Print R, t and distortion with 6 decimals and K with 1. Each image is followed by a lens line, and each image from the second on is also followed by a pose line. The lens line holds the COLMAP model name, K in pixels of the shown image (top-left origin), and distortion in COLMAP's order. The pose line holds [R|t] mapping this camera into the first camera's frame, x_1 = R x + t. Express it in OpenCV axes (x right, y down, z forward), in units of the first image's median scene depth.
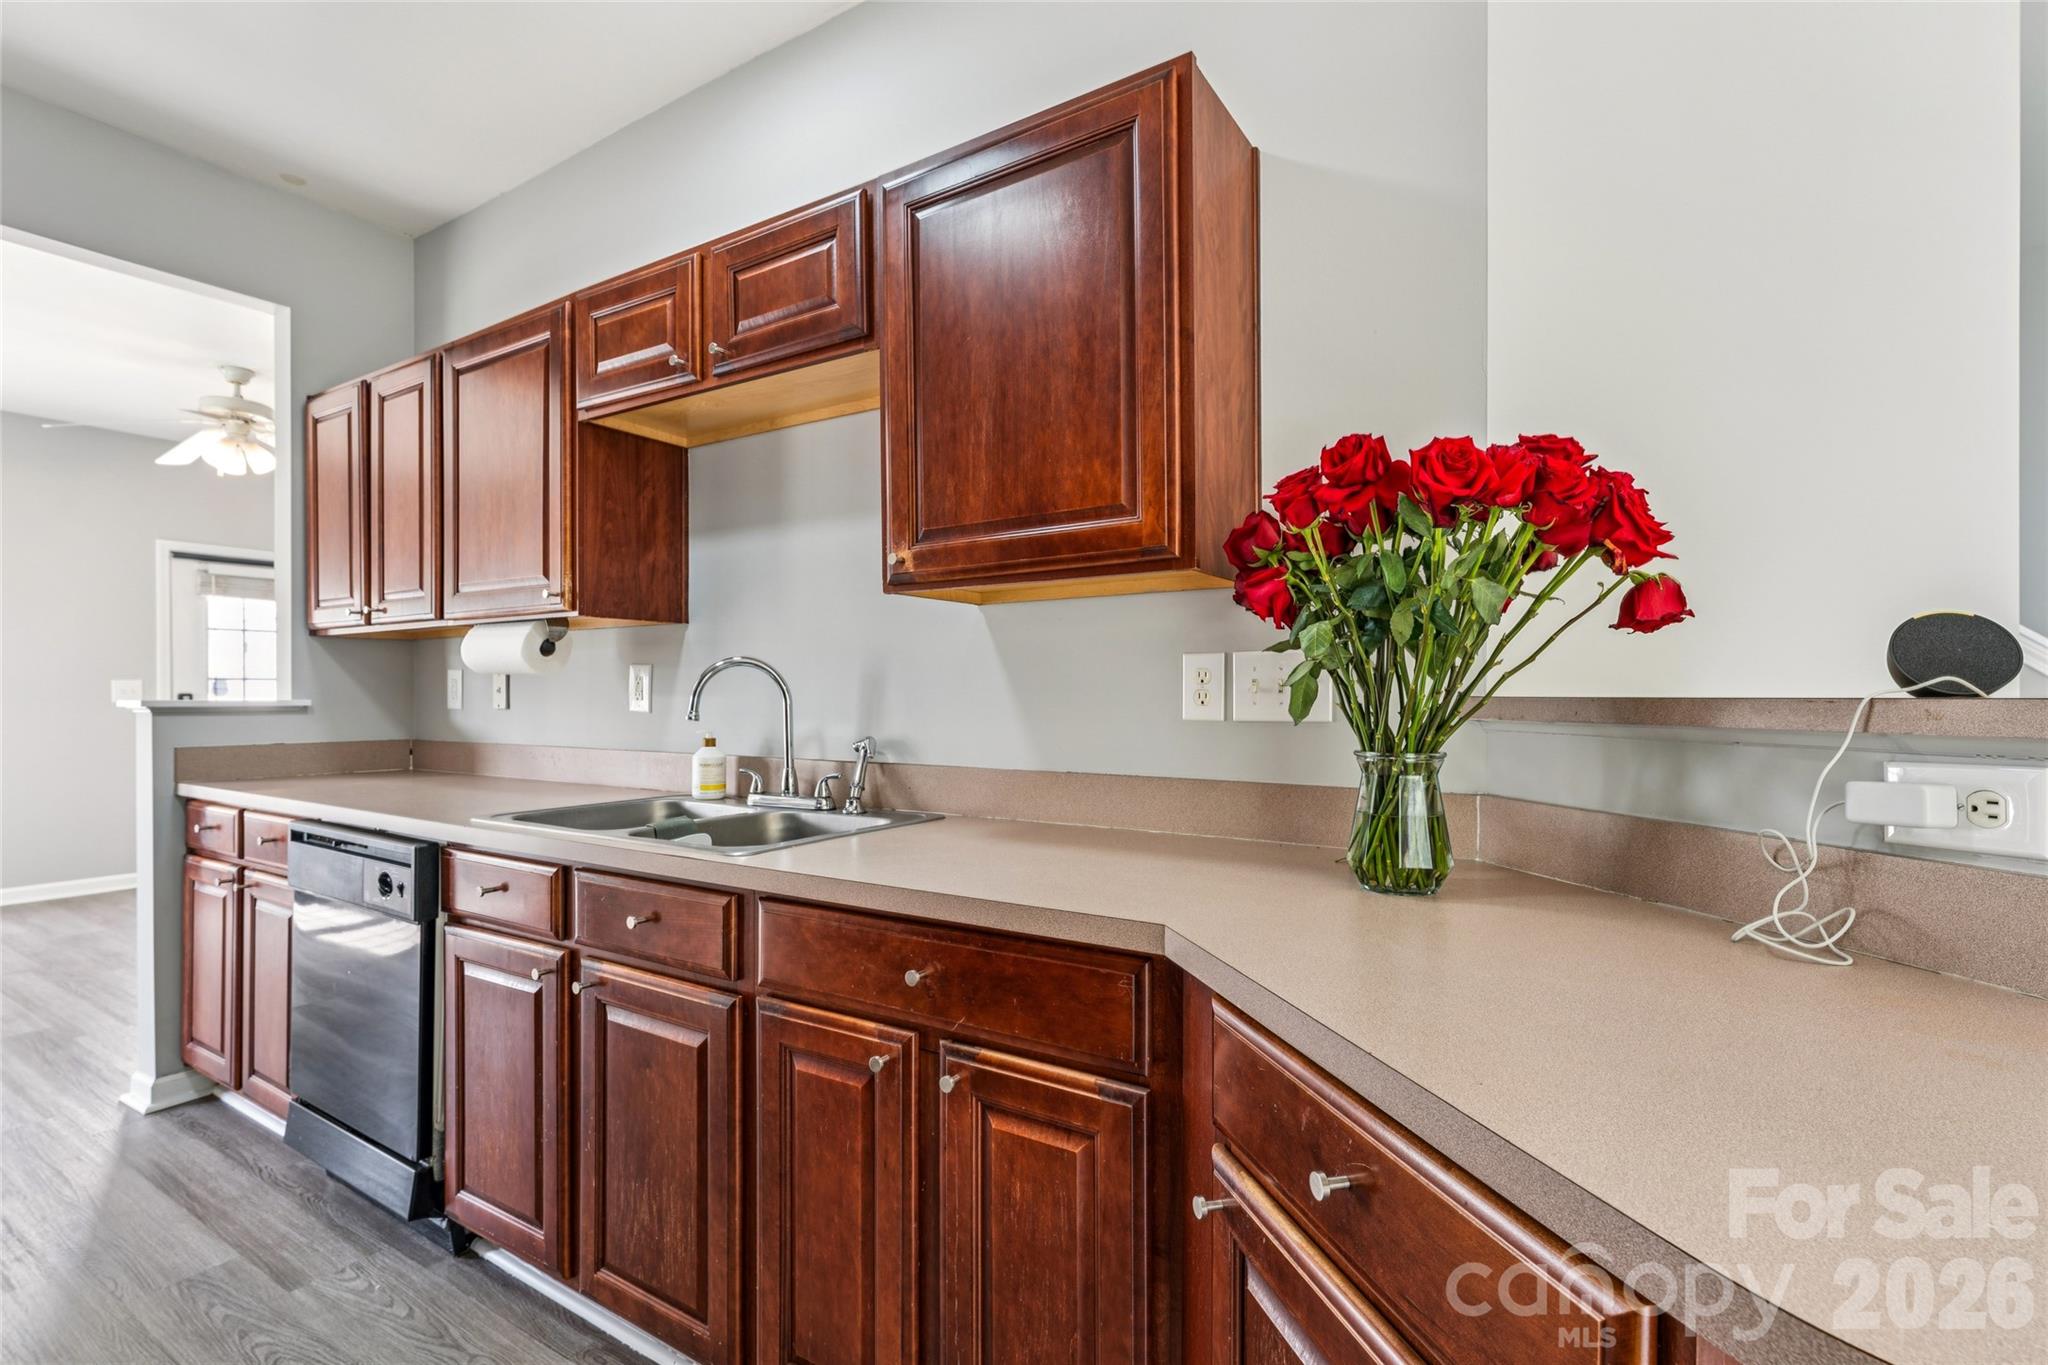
lens RADIAL K [[954.3, 0, 1024.0], [0, 954.3, 682.5], [0, 0, 1]] dist [-0.000777, -0.000025]
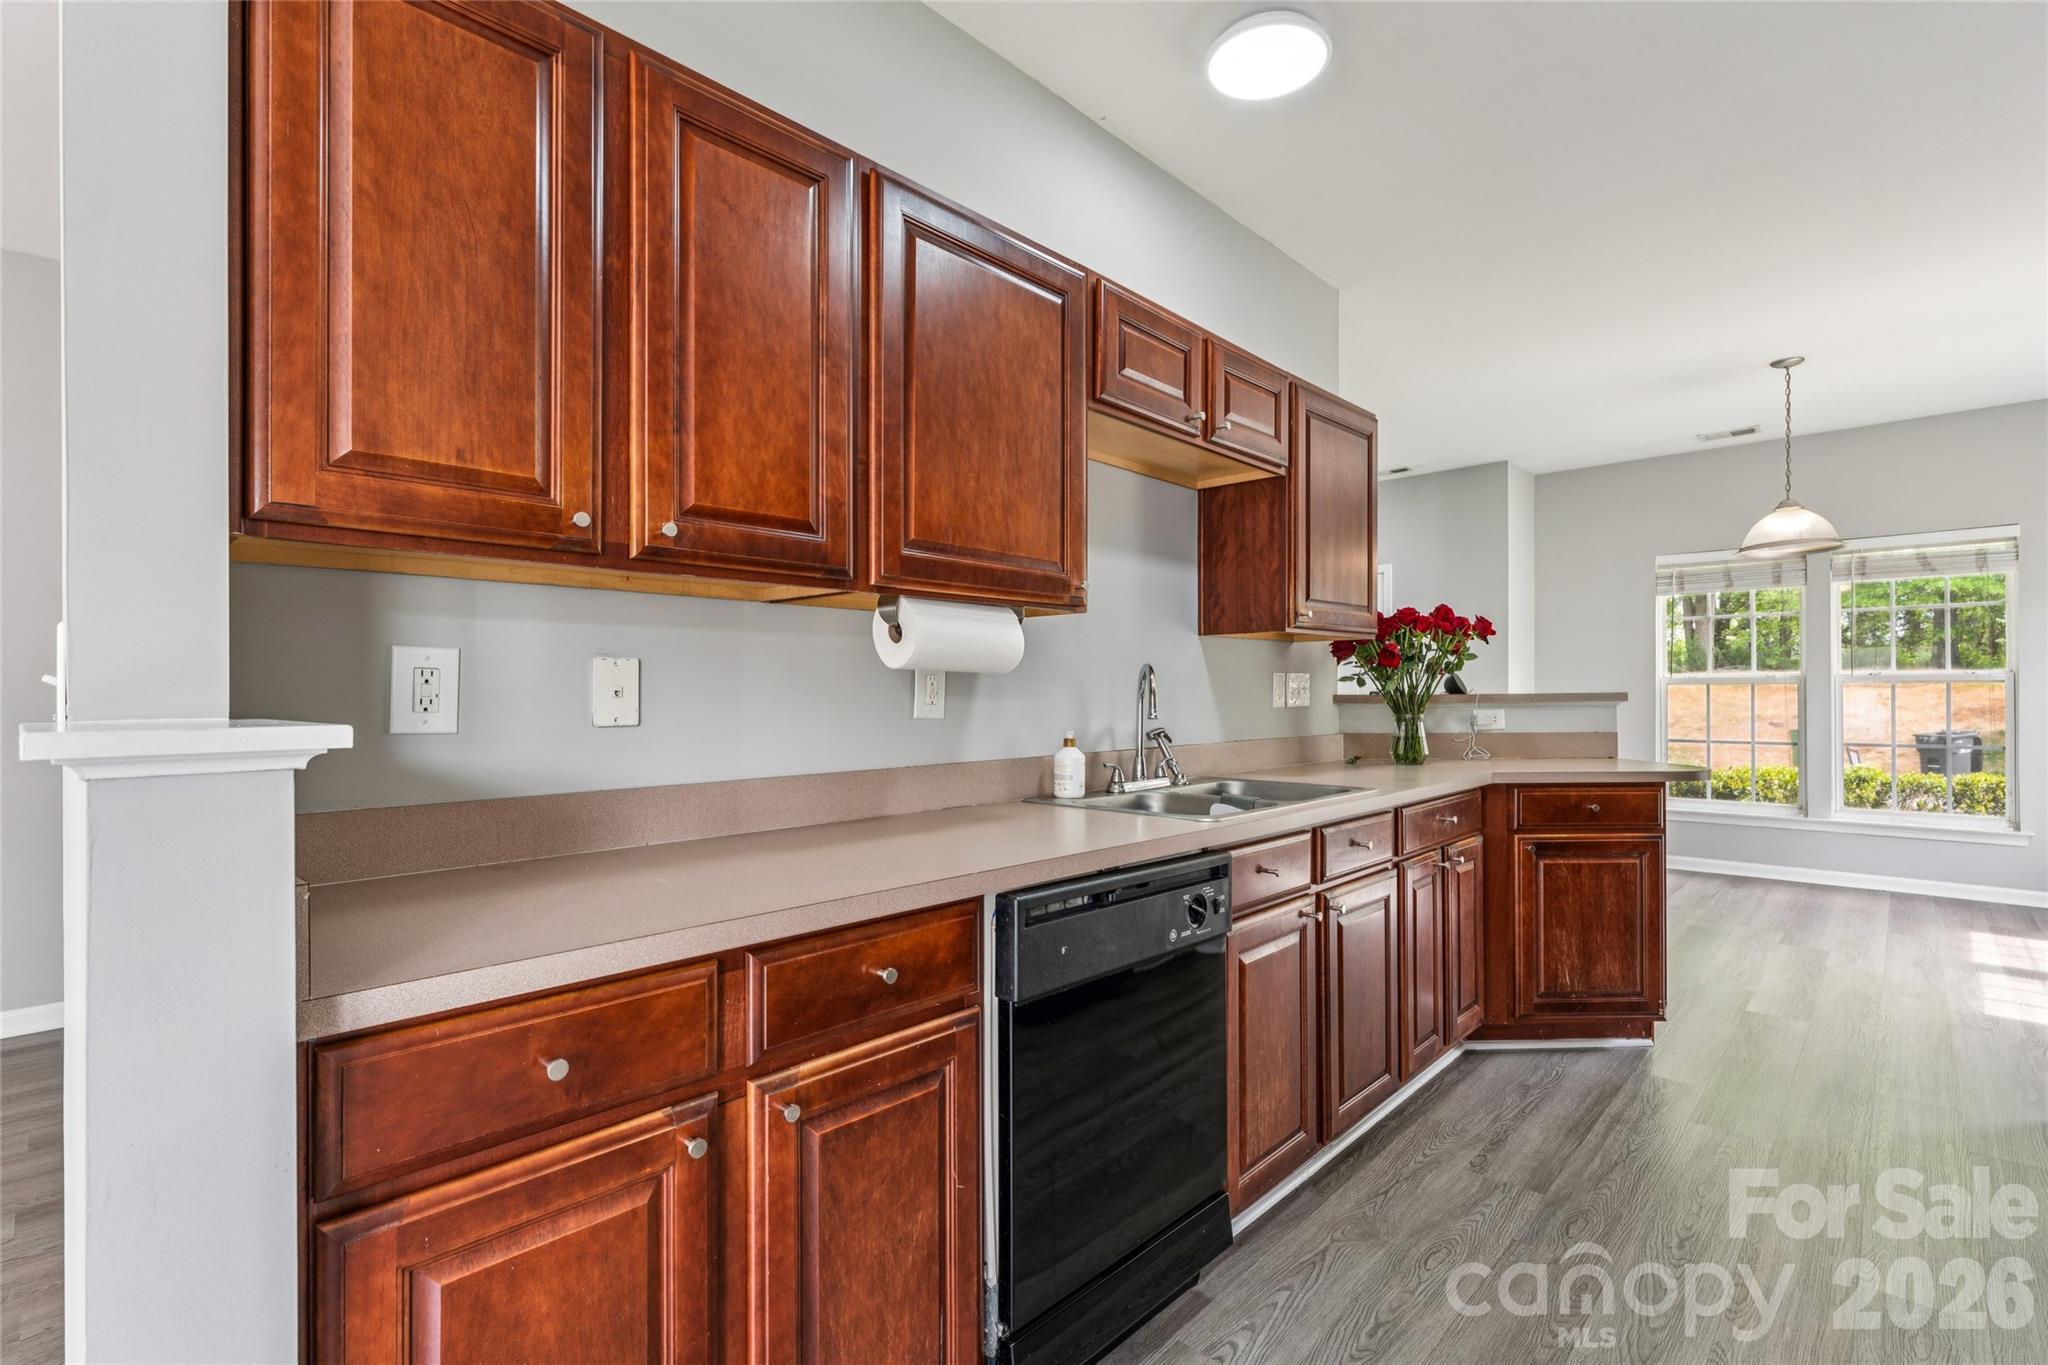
lens RADIAL K [[929.8, 0, 1021.0], [0, 929.8, 686.0], [0, 0, 1]] dist [-0.000426, -0.000184]
pose [[0.192871, 0.009218, 0.981181, -1.454942], [-0.002640, 0.999957, -0.008875, 0.012142], [-0.981221, -0.000879, 0.192887, 0.930605]]
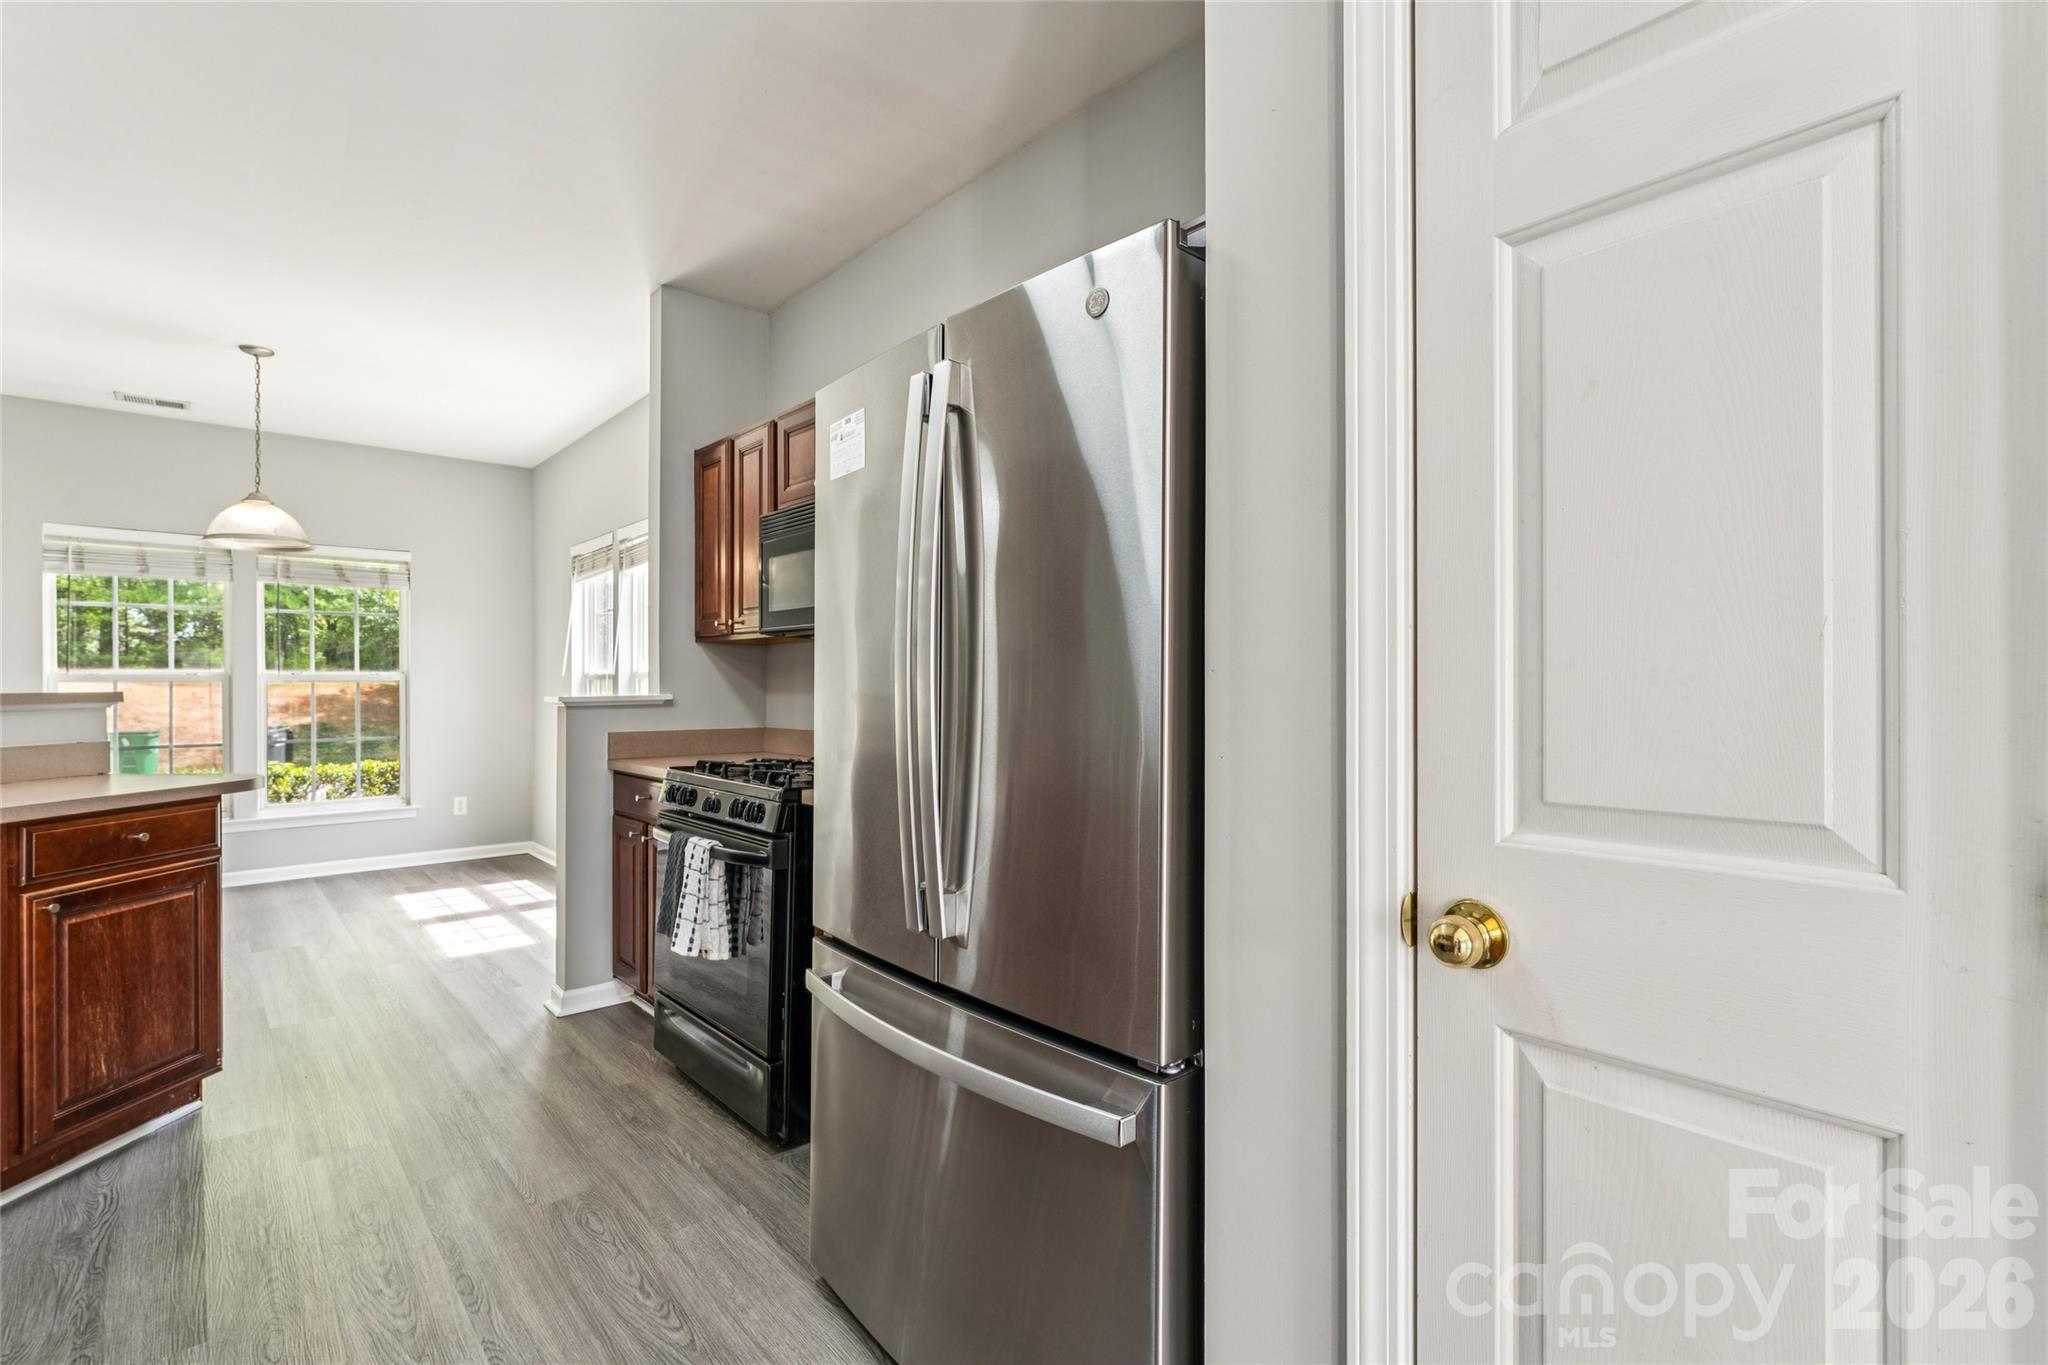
lens RADIAL K [[919.0, 0, 1029.1], [0, 919.0, 686.8], [0, 0, 1]] dist [-0.002085, 0.000212]
pose [[-0.966040, 0.006140, 0.258319, -1.212704], [0.004933, 0.999974, -0.005320, 0.012766], [-0.258344, -0.003865, -0.966045, 1.139911]]
